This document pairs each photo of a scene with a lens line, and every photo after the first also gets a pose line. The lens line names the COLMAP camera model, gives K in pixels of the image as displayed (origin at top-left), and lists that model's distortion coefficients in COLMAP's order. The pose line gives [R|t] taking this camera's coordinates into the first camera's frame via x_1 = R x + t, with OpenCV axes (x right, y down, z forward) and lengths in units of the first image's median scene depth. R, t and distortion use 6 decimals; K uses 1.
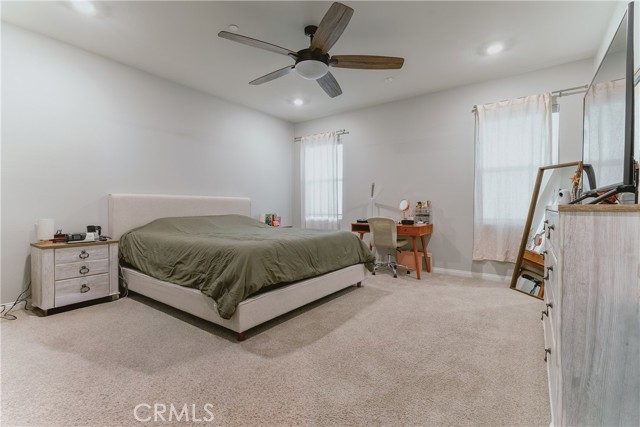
lens RADIAL K [[292.1, 0, 320.0], [0, 292.1, 213.5], [0, 0, 1]] dist [0.009053, -0.000253]
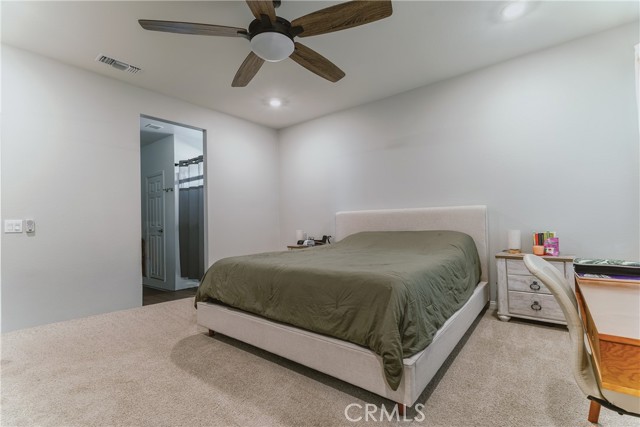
lens RADIAL K [[305.5, 0, 320.2], [0, 305.5, 232.3], [0, 0, 1]] dist [0.042453, 0.000079]
pose [[-0.055050, 0.030177, -0.998027, 0.506046], [-0.003443, 0.999532, 0.030412, -0.017019], [0.998478, 0.005111, -0.054920, 0.801134]]
